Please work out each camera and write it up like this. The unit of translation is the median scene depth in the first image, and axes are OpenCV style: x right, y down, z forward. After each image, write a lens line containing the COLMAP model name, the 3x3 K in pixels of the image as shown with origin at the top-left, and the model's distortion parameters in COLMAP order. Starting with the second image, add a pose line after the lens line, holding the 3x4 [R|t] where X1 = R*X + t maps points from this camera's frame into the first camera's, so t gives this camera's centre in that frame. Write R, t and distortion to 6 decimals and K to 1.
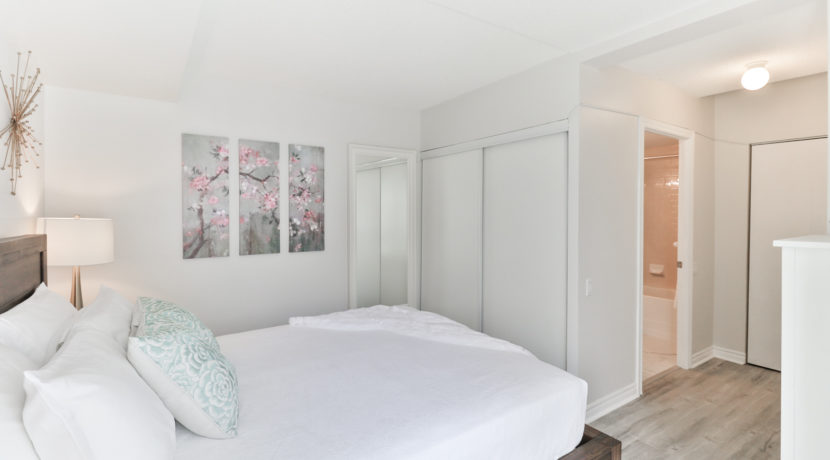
lens RADIAL K [[382.0, 0, 414.9], [0, 382.0, 222.3], [0, 0, 1]] dist [0.002464, -0.000497]
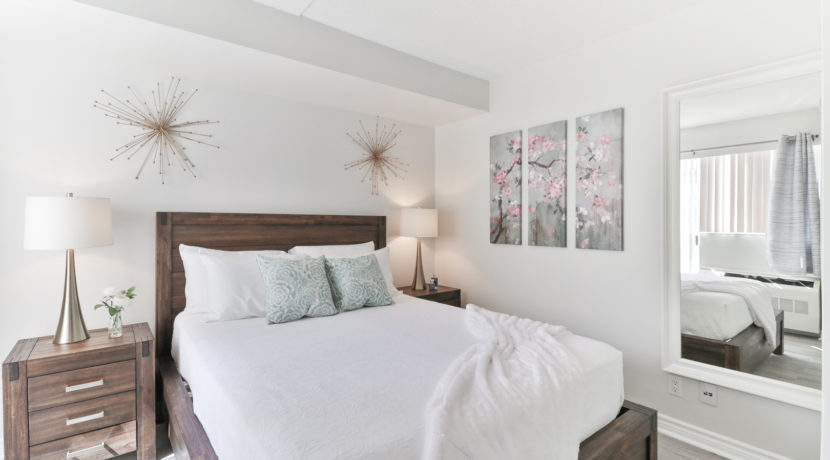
lens RADIAL K [[382.0, 0, 414.9], [0, 382.0, 222.3], [0, 0, 1]] dist [0.002464, -0.000497]
pose [[0.074979, 0.007035, -0.997160, 0.499694], [-0.022834, 0.999725, 0.005336, 0.027662], [0.996924, 0.022369, 0.075119, 0.620107]]
